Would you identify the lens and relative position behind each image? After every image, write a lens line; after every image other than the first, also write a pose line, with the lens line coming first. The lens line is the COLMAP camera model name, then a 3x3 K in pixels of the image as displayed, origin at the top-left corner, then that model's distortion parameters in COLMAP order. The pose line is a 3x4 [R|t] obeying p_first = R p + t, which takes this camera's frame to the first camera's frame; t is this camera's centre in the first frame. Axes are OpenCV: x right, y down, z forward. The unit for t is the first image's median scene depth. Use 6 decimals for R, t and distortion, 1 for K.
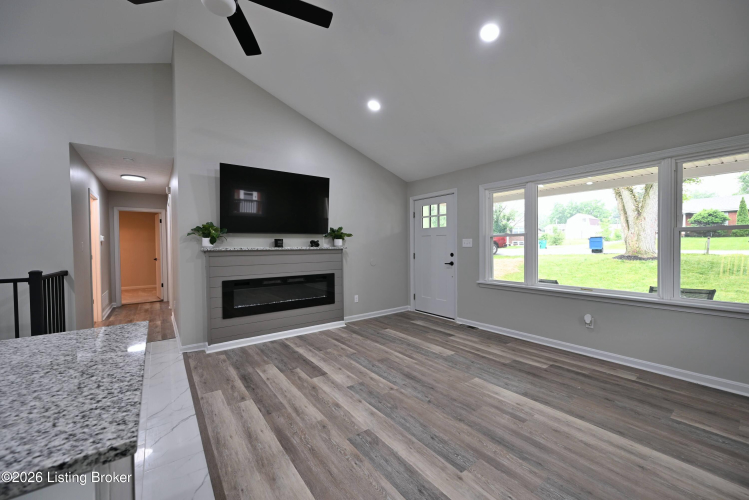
lens RADIAL K [[292.9, 0, 373.8], [0, 292.9, 250.3], [0, 0, 1]] dist [0.000117, 0.000204]
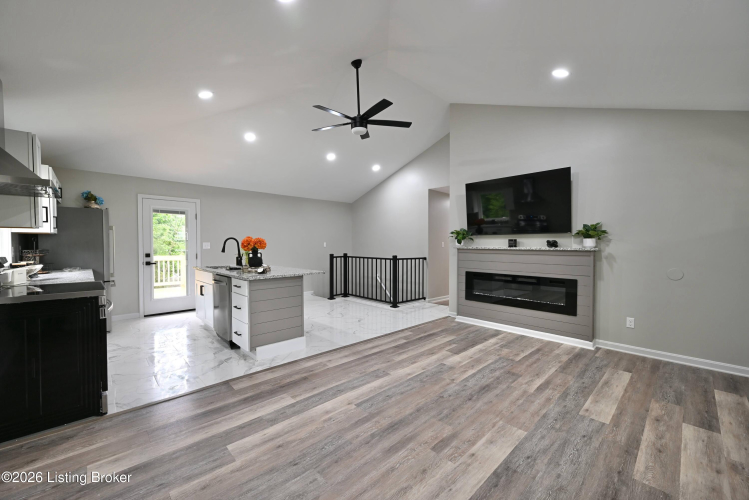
lens RADIAL K [[299.8, 0, 374.5], [0, 299.8, 250.0], [0, 0, 1]] dist [-0.000674, 0.000028]
pose [[0.118565, 0.025908, -0.992608, 0.821949], [-0.022569, 0.999472, 0.023391, -0.016452], [0.992690, 0.019629, 0.119087, 0.427704]]
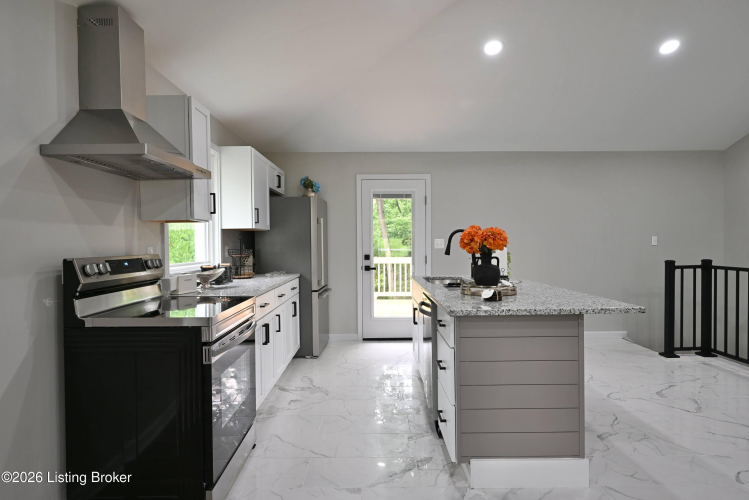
lens RADIAL K [[426.4, 0, 374.5], [0, 426.4, 250.0], [0, 0, 1]] dist [0.000917, -0.000362]
pose [[-0.593388, 0.025059, -0.804526, 0.435704], [-0.006157, 0.999345, 0.035668, -0.011206], [0.804893, 0.026118, -0.592845, 0.428900]]
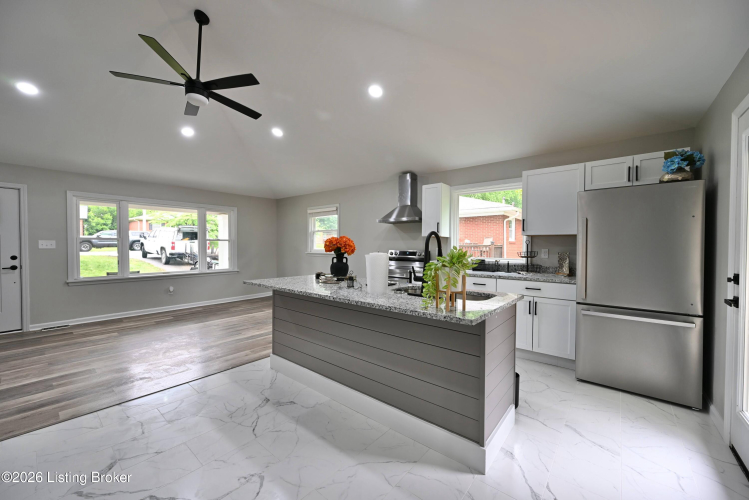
lens RADIAL K [[292.9, 0, 373.8], [0, 292.9, 250.3], [0, 0, 1]] dist [0.000117, 0.000204]
pose [[-0.234738, -0.008726, 0.972019, -1.176249], [0.018805, 0.999732, 0.013517, 0.002236], [-0.971877, 0.021452, -0.234511, 0.214844]]
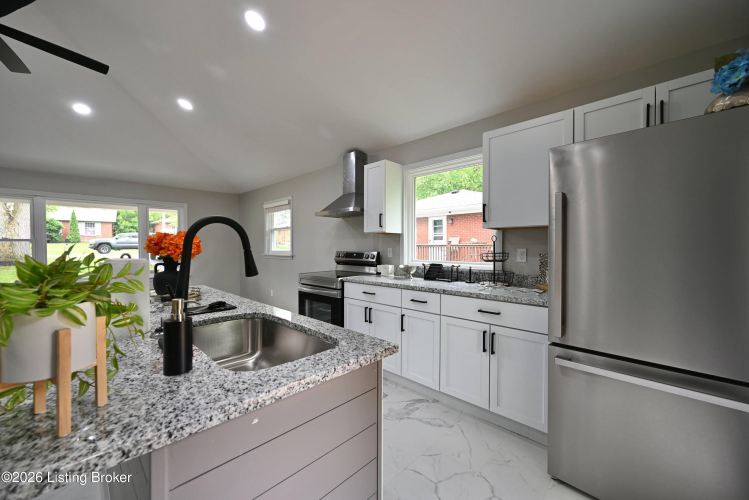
lens RADIAL K [[292.9, 0, 373.8], [0, 292.9, 250.3], [0, 0, 1]] dist [0.000117, 0.000204]
pose [[-0.155099, -0.006507, 0.987877, -0.938193], [0.025674, 0.999614, 0.010615, 0.010601], [-0.987565, 0.027009, -0.154872, -0.170715]]
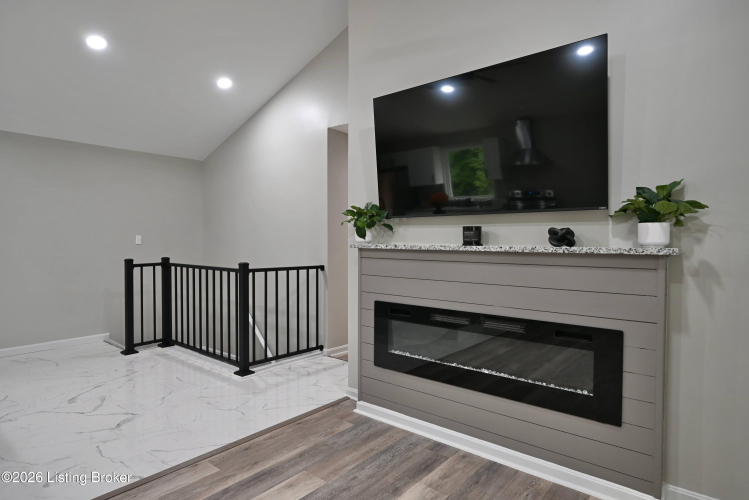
lens RADIAL K [[426.4, 0, 374.5], [0, 426.4, 250.0], [0, 0, 1]] dist [0.000917, -0.000362]
pose [[0.233557, 0.030012, -0.971880, 0.317552], [-0.024085, 0.999395, 0.025073, -0.018432], [0.972045, 0.017551, 0.234139, 0.818765]]
